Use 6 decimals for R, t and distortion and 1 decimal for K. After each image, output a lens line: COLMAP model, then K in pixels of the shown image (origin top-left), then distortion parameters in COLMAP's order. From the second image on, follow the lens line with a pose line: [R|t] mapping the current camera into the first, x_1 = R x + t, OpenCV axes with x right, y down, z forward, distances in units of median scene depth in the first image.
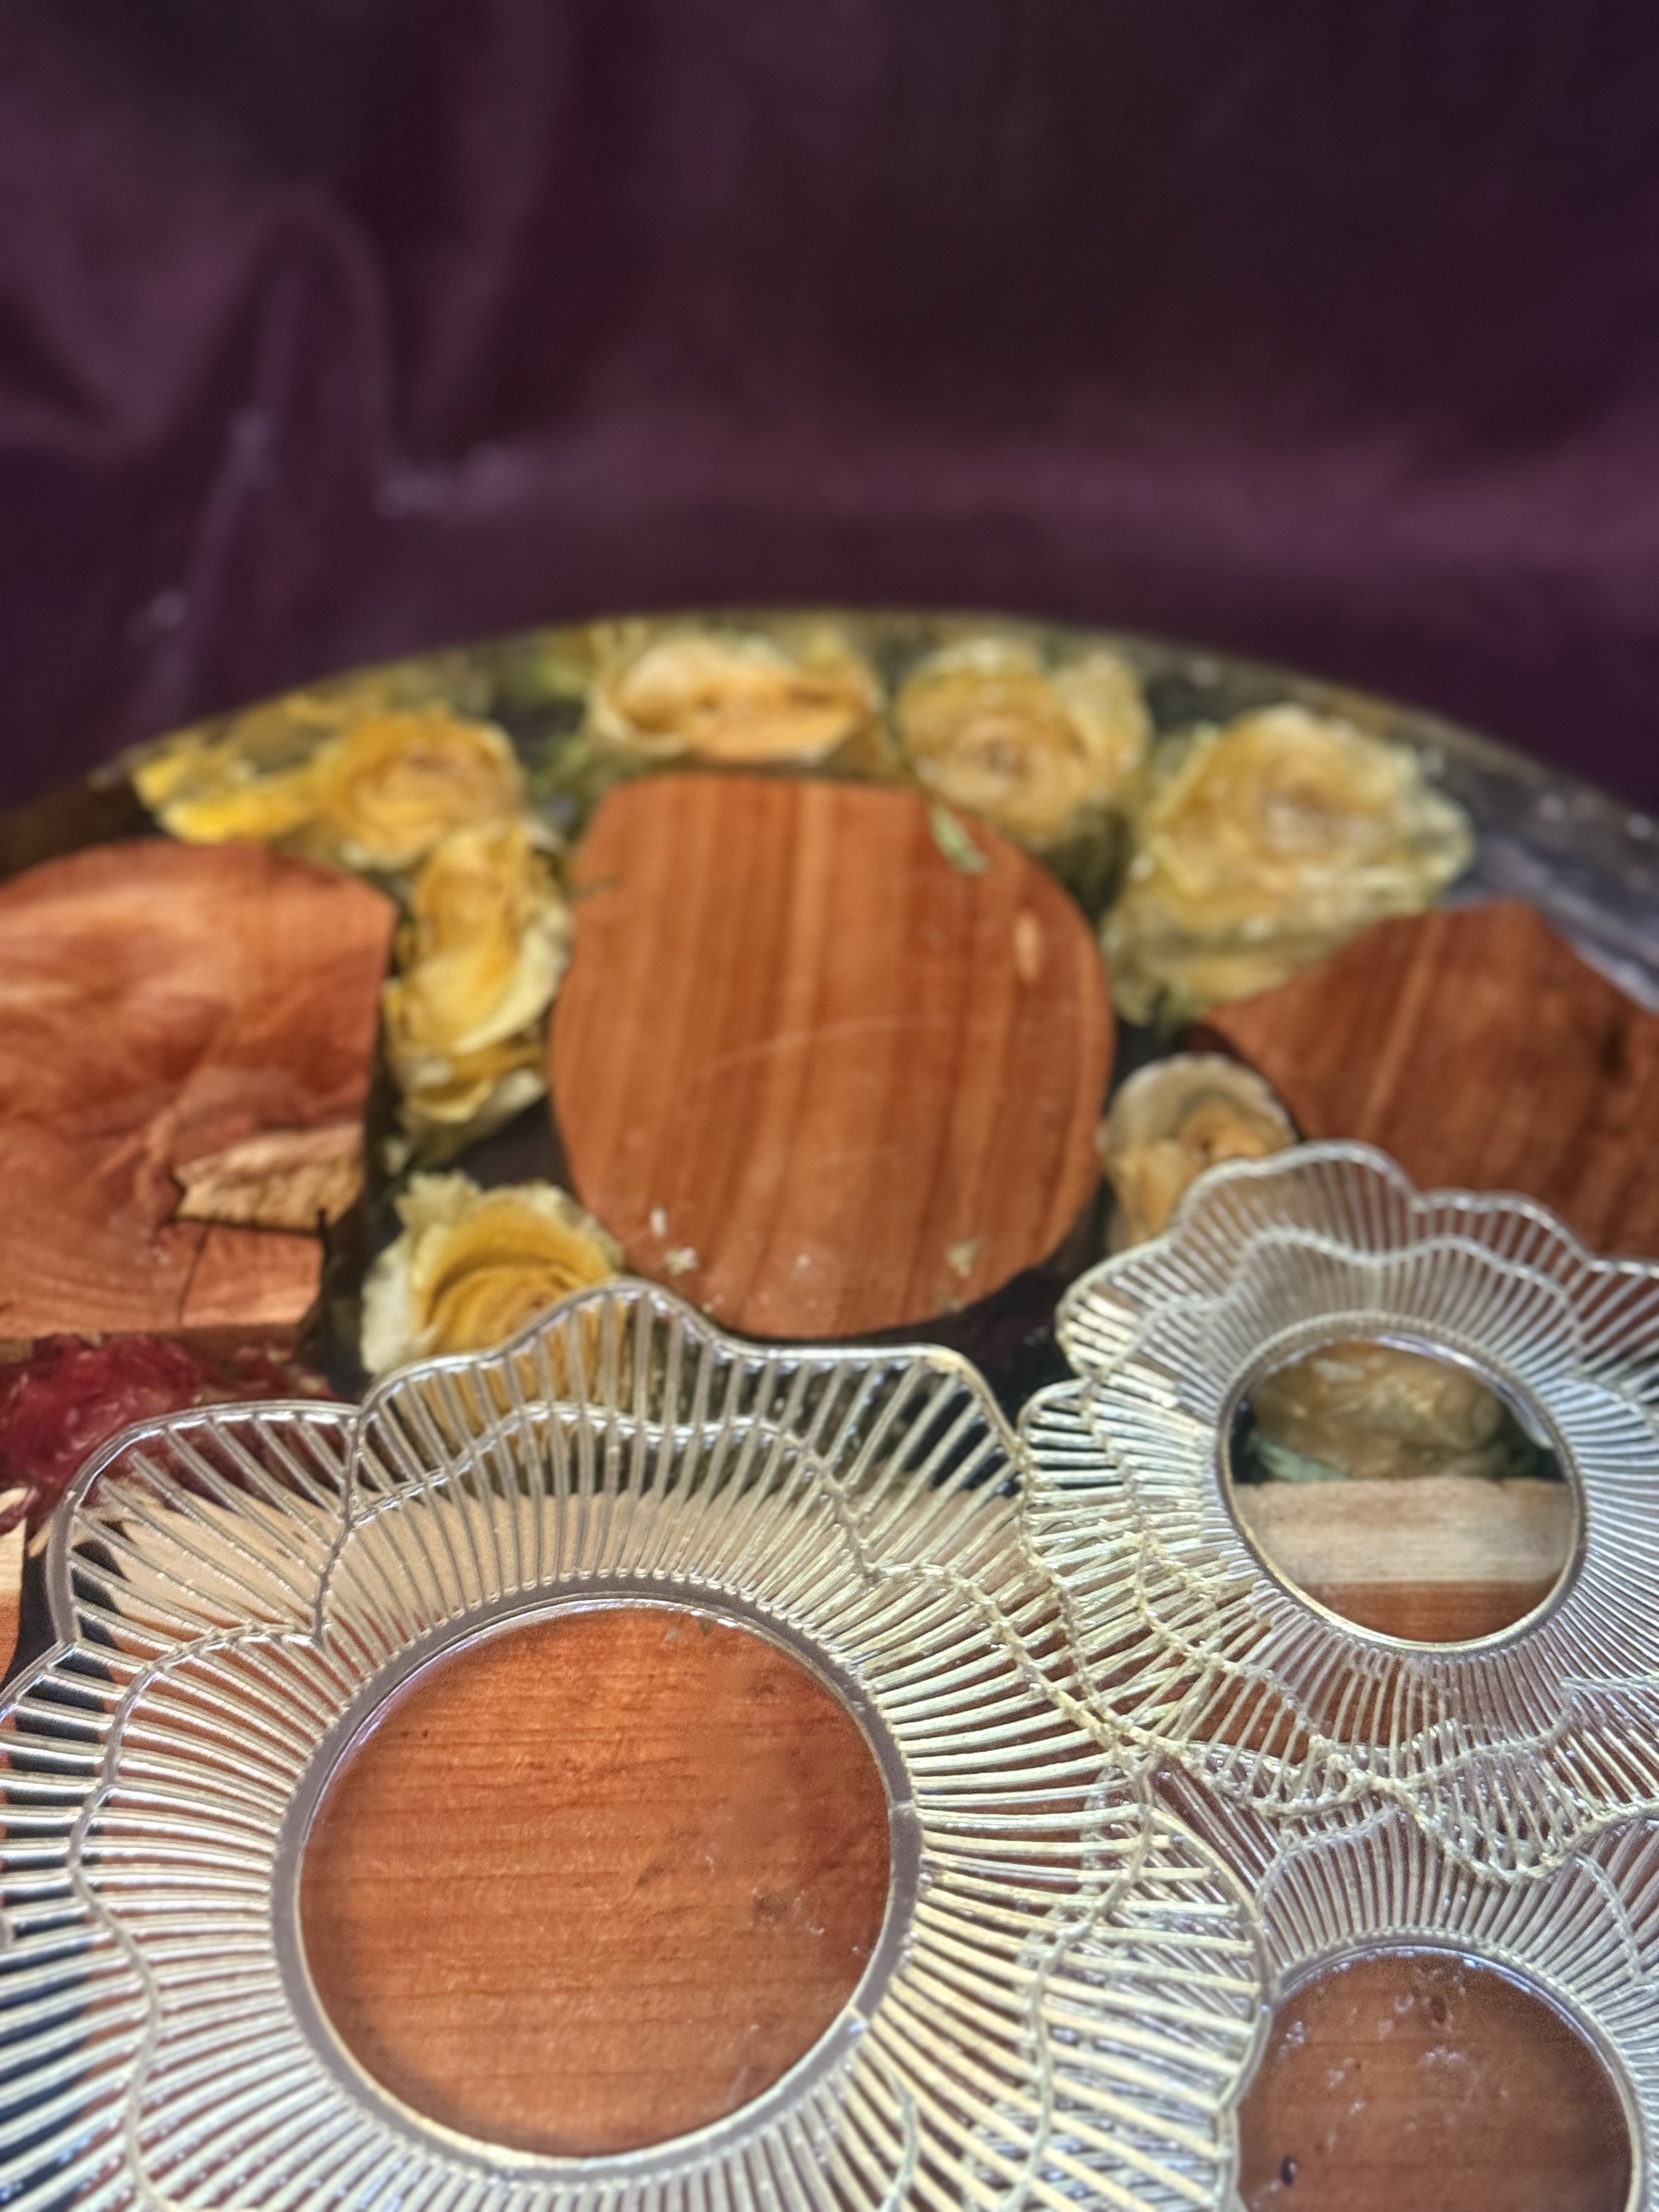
lens RADIAL K [[3184.1, 0, 817.8], [0, 3184.1, 1110.3], [0, 0, 1]] dist [0.164683, -0.509291]
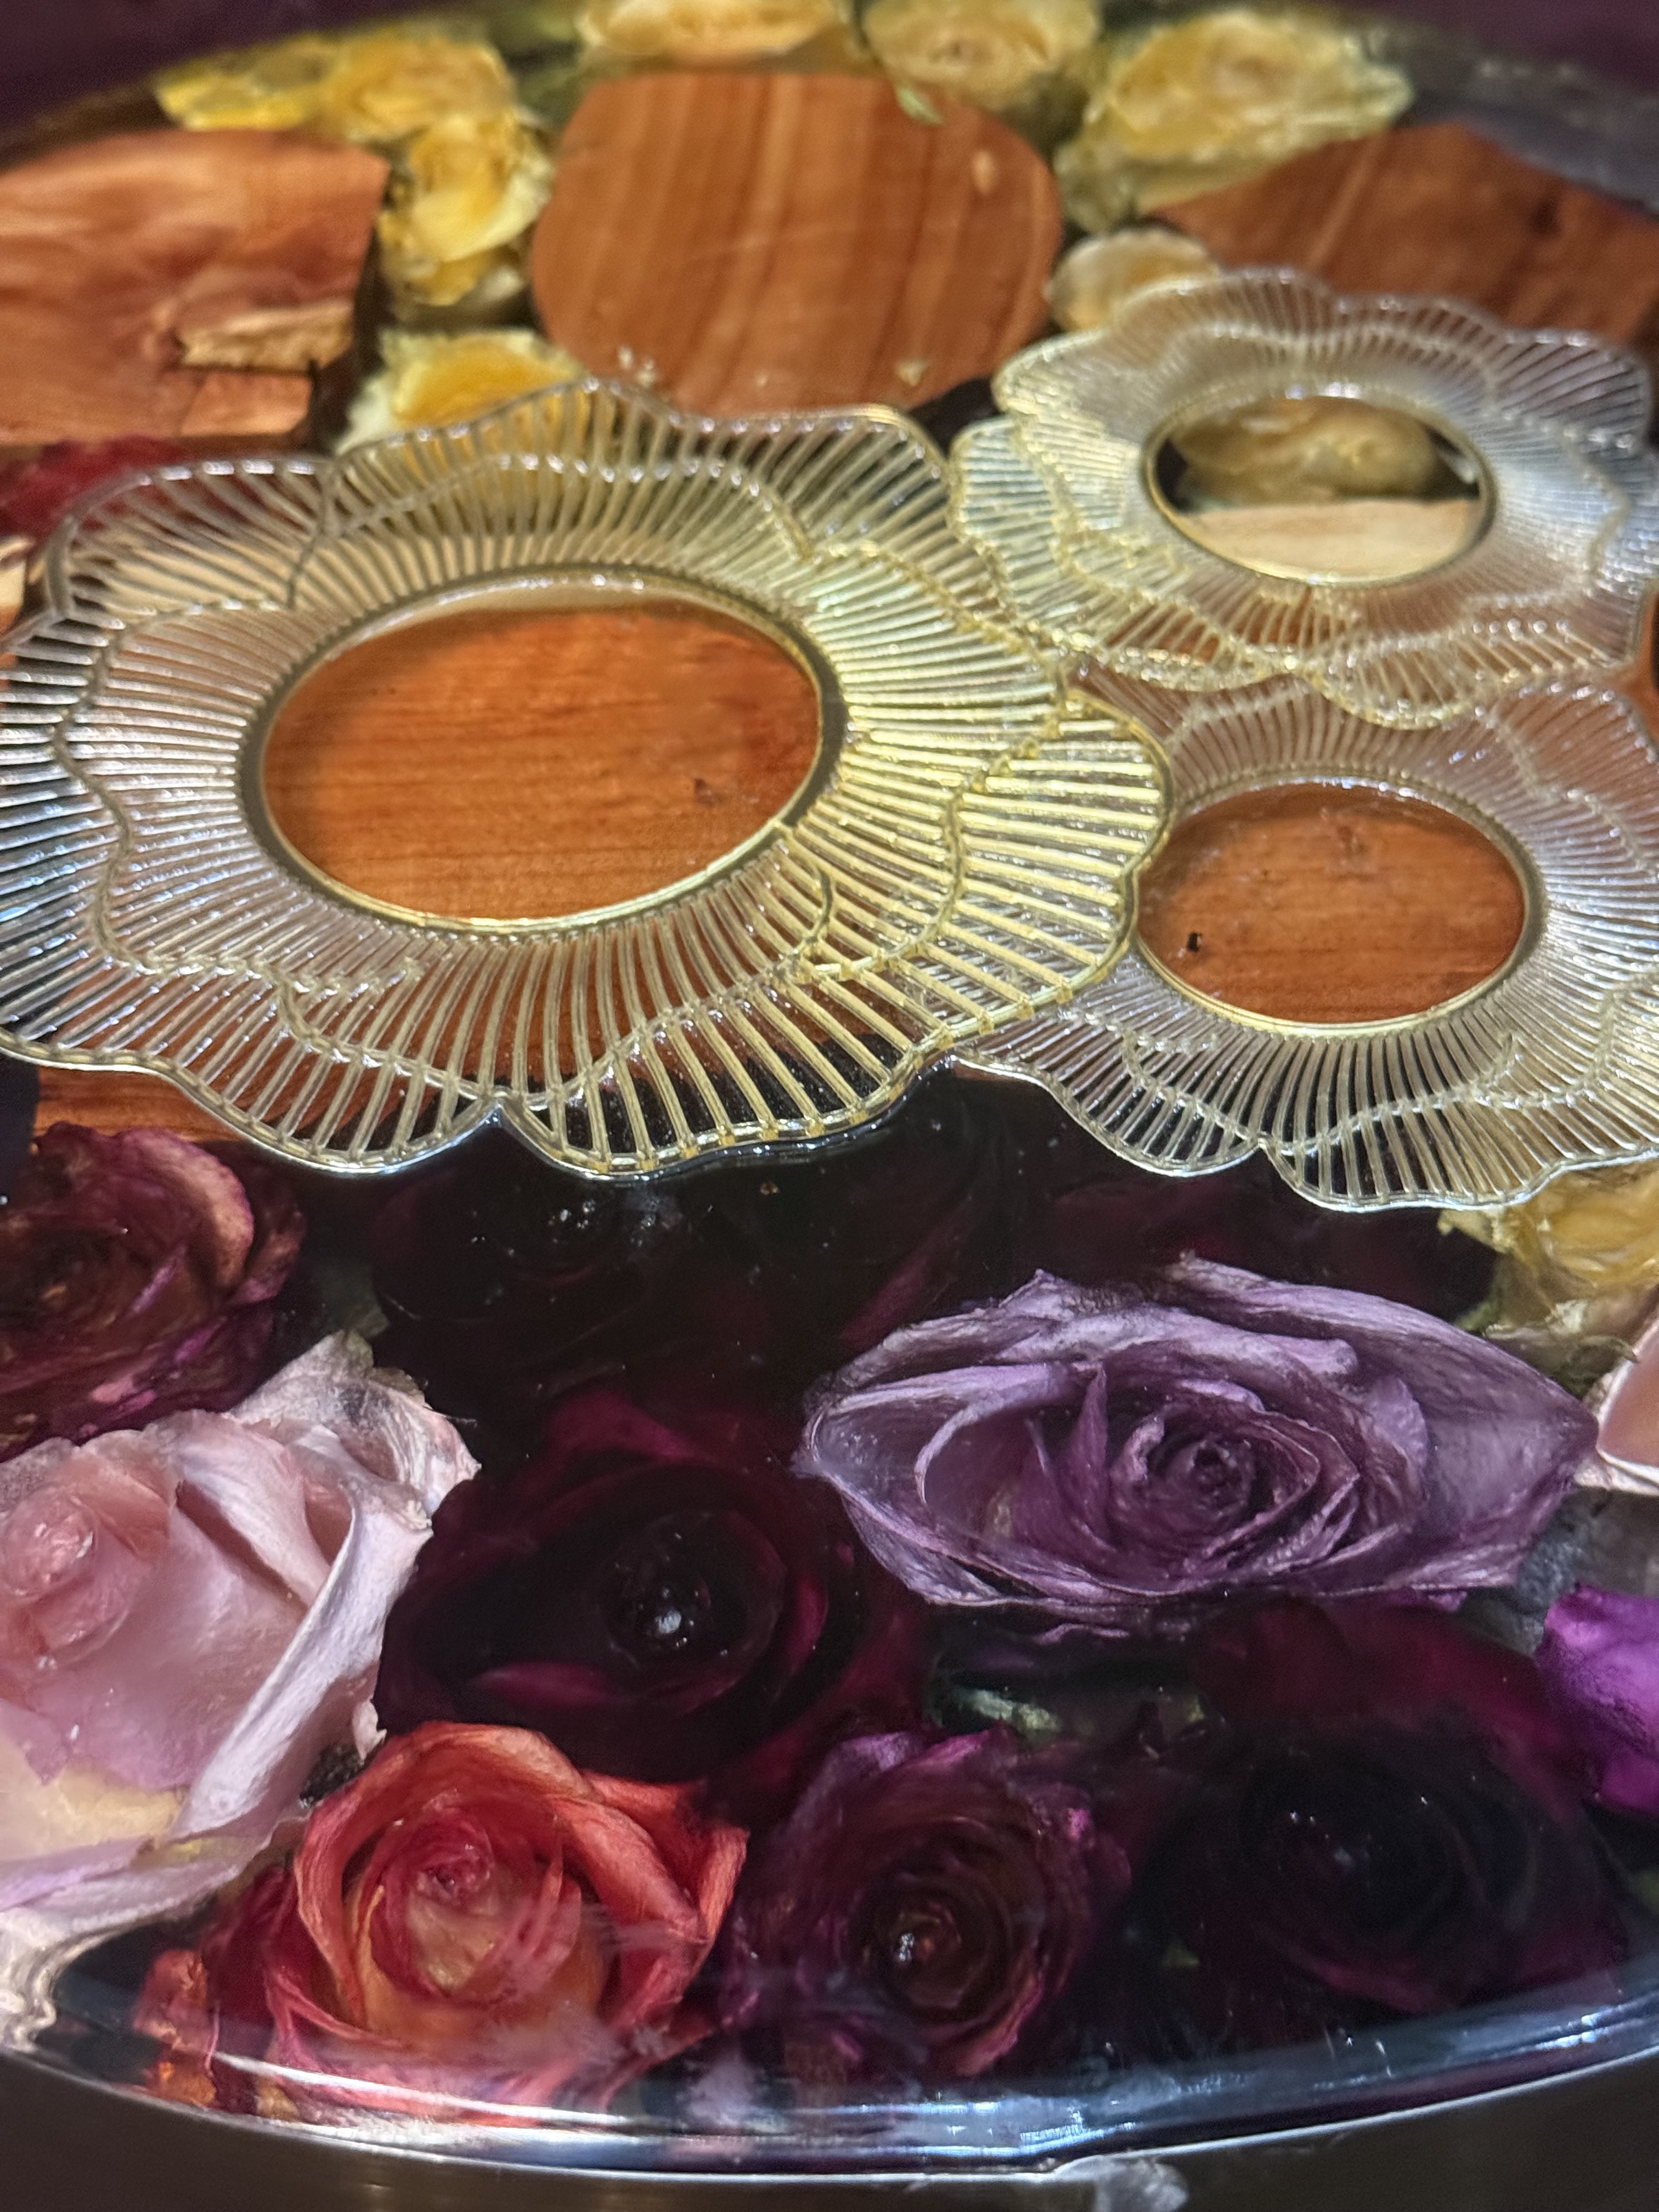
lens RADIAL K [[3184.1, 0, 817.8], [0, 3184.1, 1110.3], [0, 0, 1]] dist [0.164683, -0.509291]
pose [[0.998097, -0.028774, -0.054544, 0.064700], [0.021999, 0.992412, -0.120977, 0.413600], [0.057611, 0.119547, 0.991156, -0.024624]]
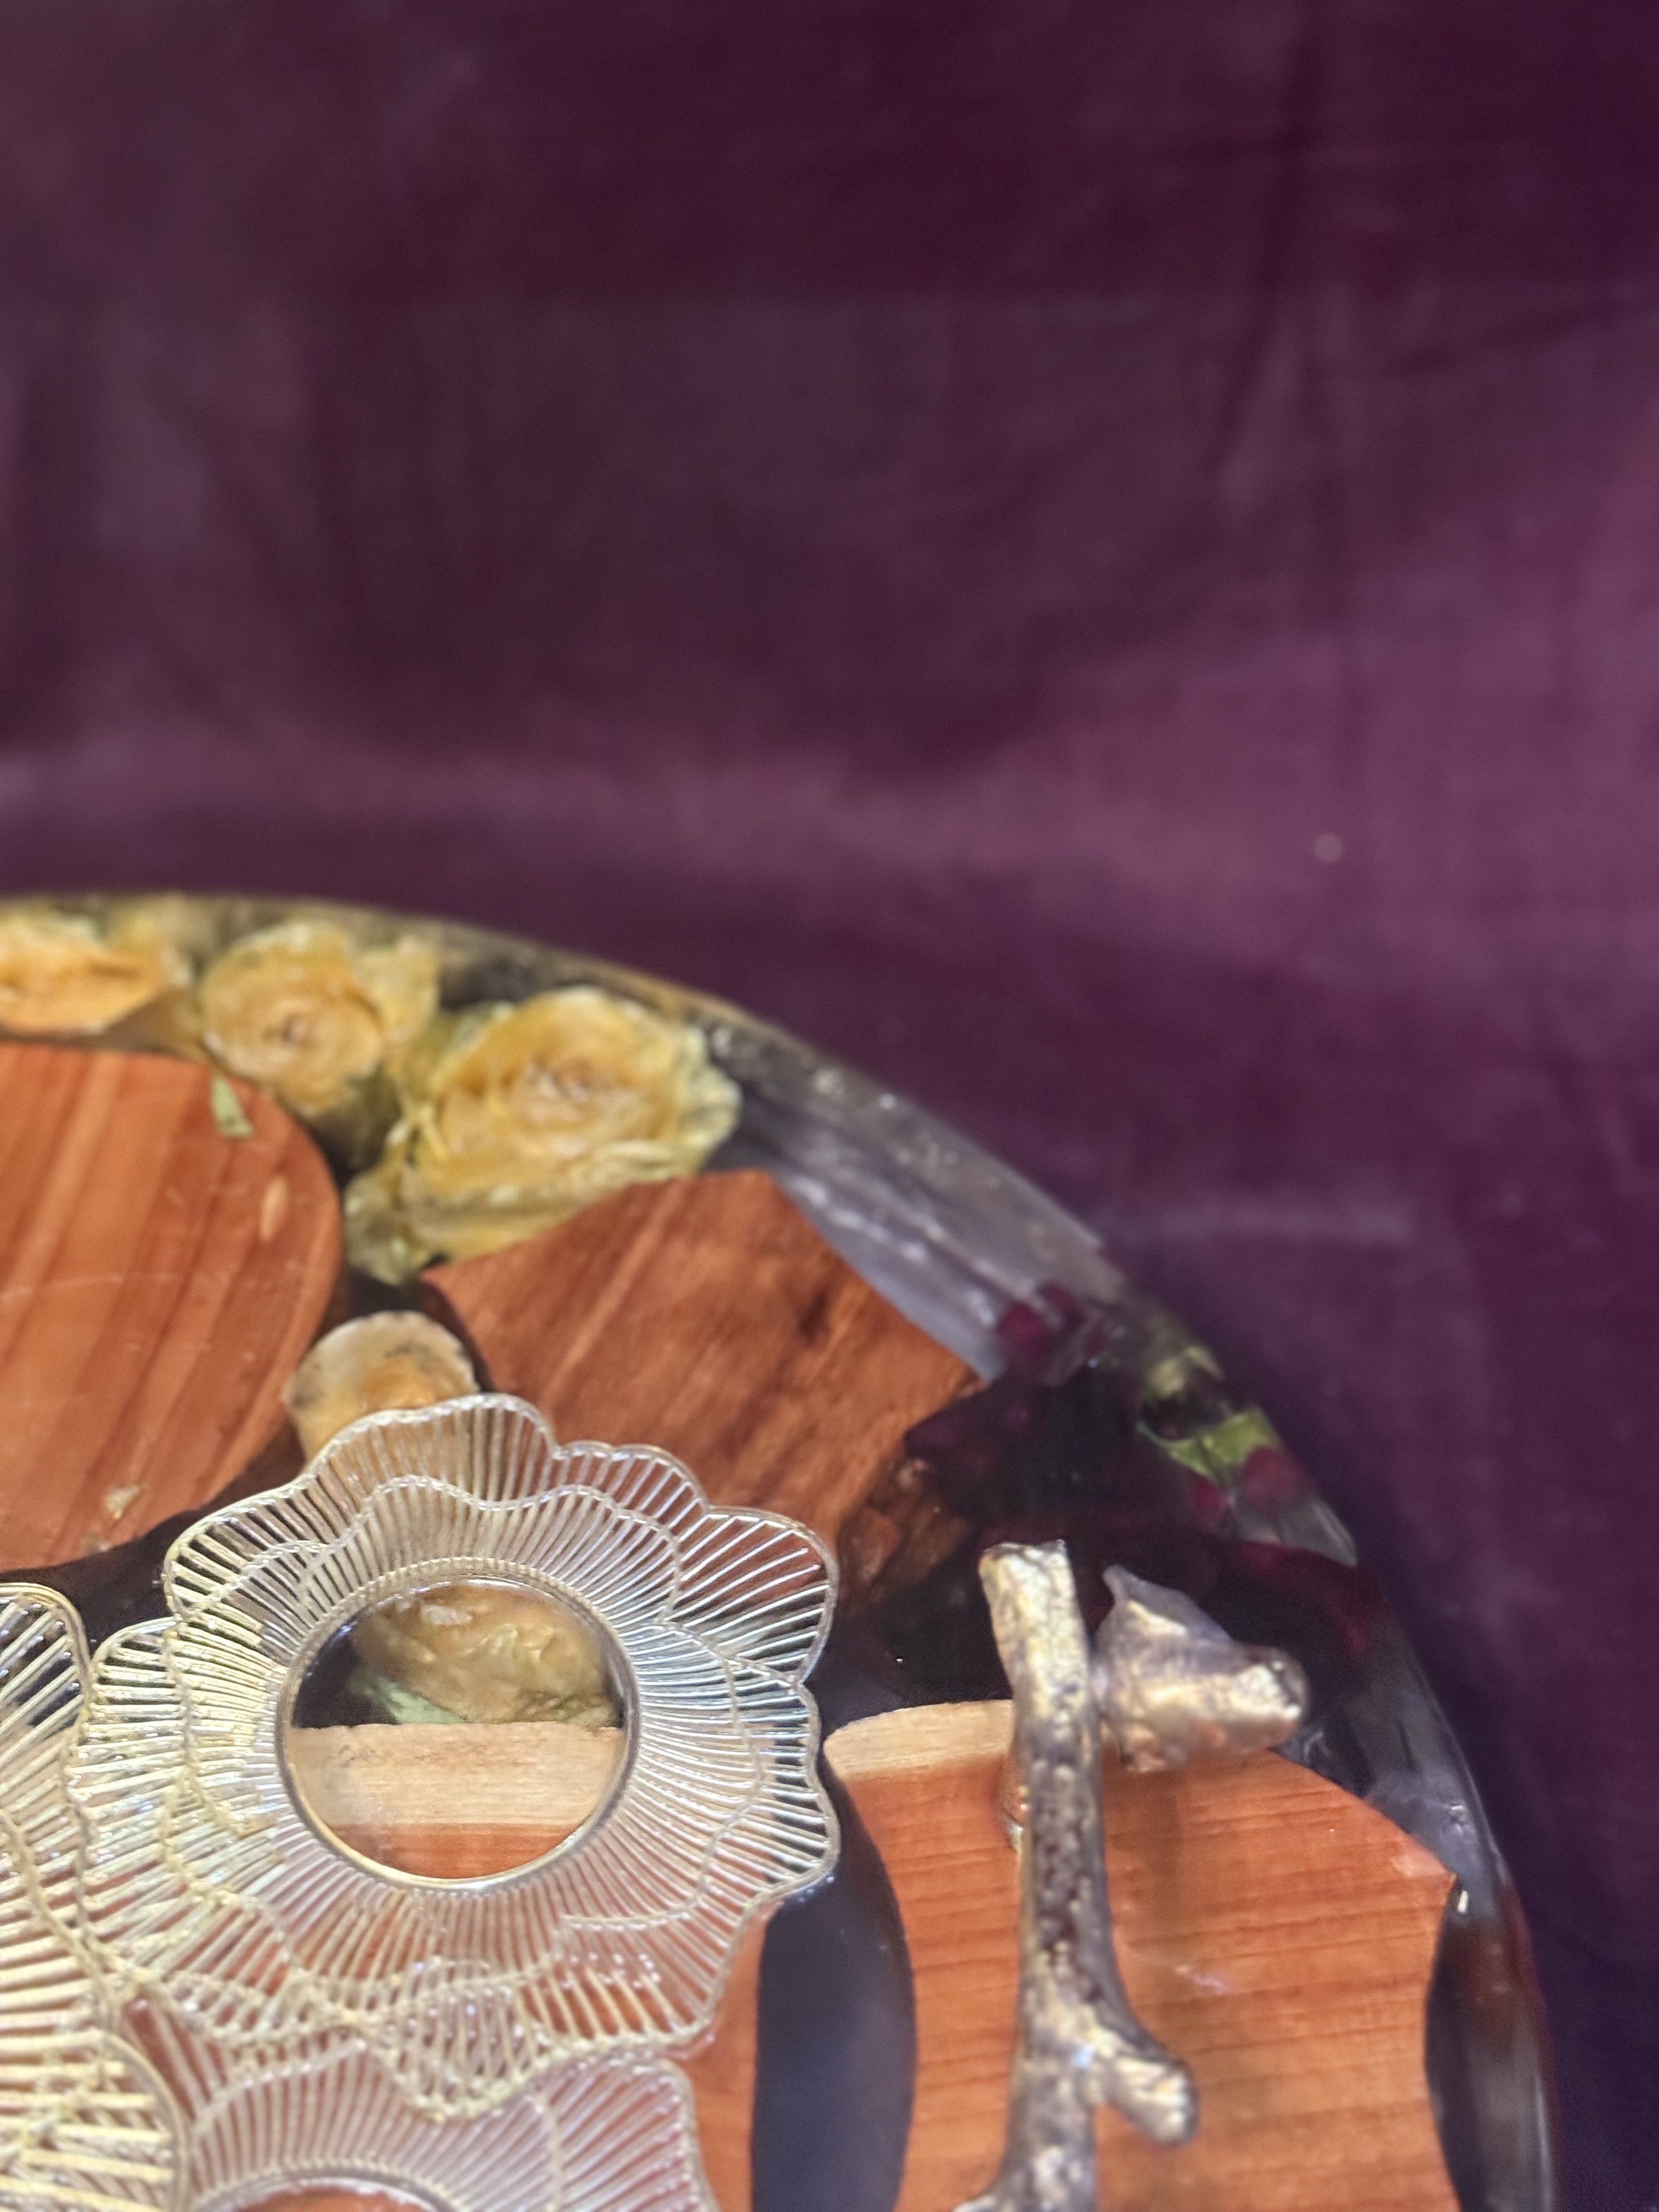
lens RADIAL K [[3184.1, 0, 817.8], [0, 3184.1, 1110.3], [0, 0, 1]] dist [0.164683, -0.509291]
pose [[0.997509, 0.009910, -0.069841, 0.337266], [-0.018013, 0.993043, -0.116366, 0.036981], [0.068202, 0.117334, 0.990748, -0.017998]]
